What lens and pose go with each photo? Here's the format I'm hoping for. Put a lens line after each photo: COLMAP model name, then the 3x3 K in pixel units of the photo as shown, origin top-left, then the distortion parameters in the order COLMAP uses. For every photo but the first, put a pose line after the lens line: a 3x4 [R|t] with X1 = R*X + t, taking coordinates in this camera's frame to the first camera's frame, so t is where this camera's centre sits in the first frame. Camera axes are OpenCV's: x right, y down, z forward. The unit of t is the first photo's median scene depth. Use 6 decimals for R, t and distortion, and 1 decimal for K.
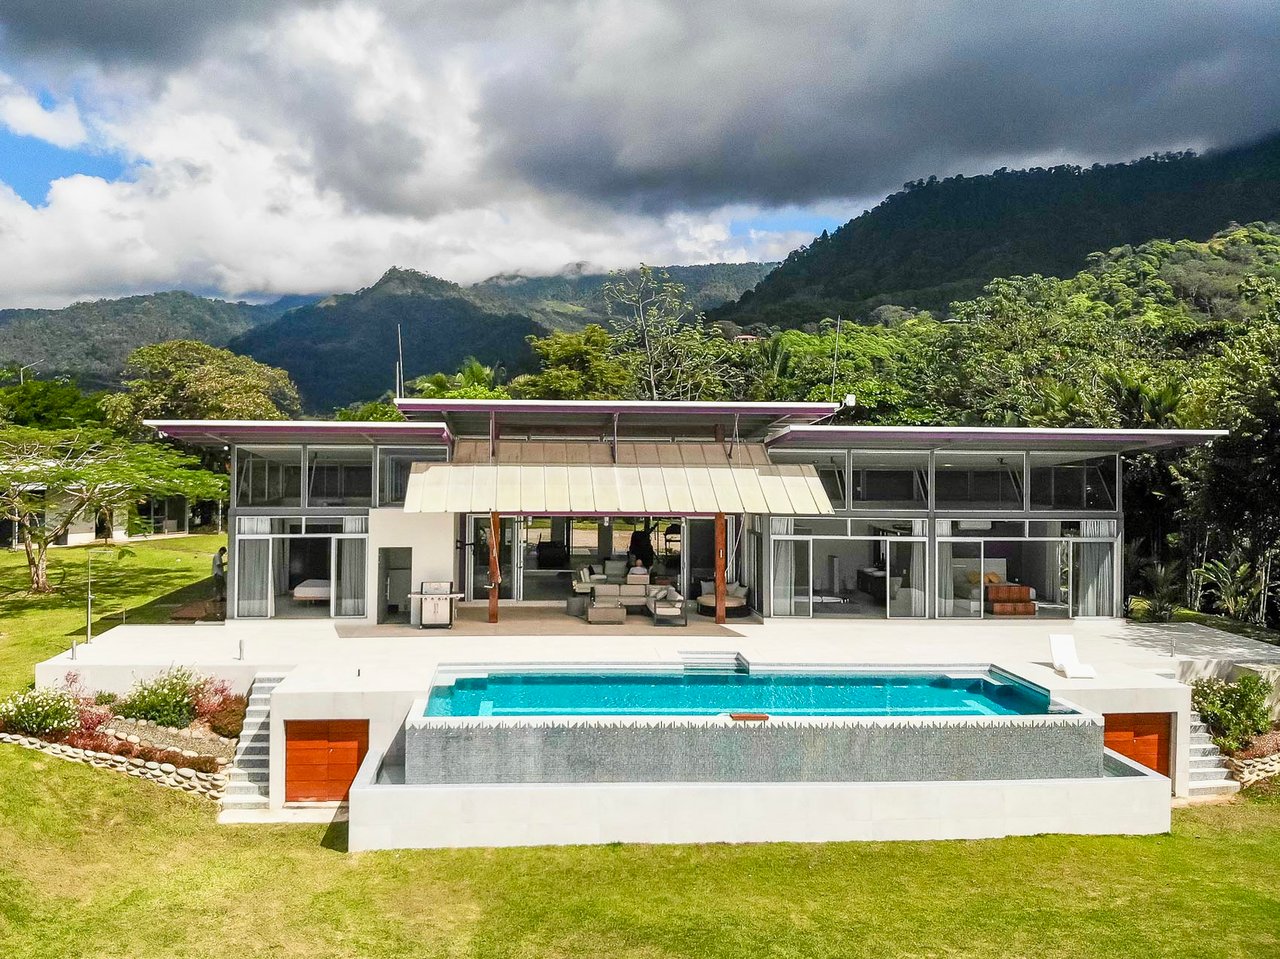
lens RADIAL K [[1106.9, 0, 604.3], [0, 1106.9, 478.6], [0, 0, 1]] dist [0.089782, -0.237299]
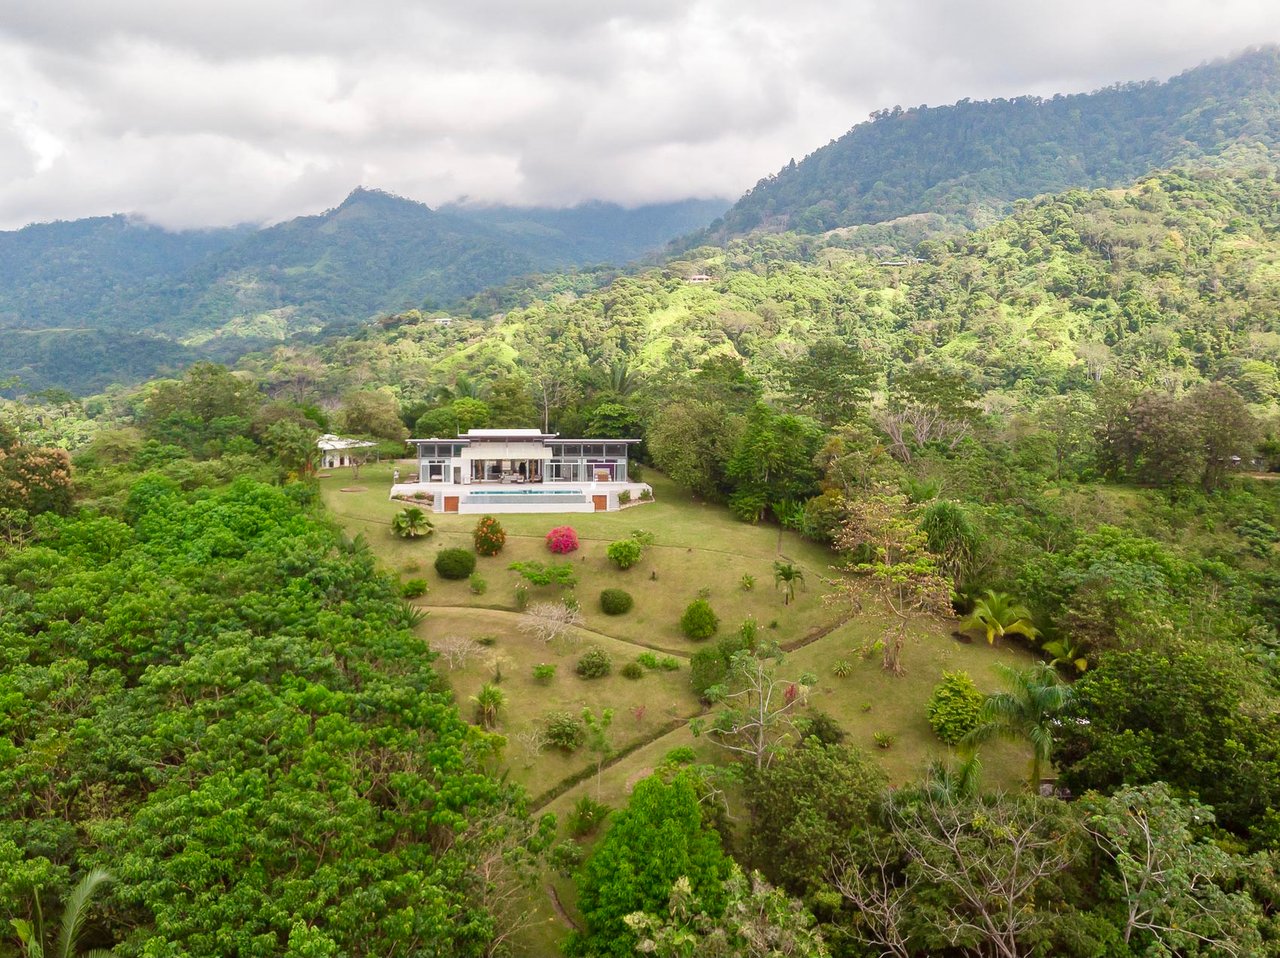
lens RADIAL K [[1106.9, 0, 604.3], [0, 1106.9, 478.1], [0, 0, 1]] dist [0.089782, -0.237299]
pose [[0.999729, -0.002856, 0.023091, 0.009556], [0.001291, 0.997718, 0.067501, -0.006218], [-0.023231, -0.067453, 0.997452, -0.111866]]
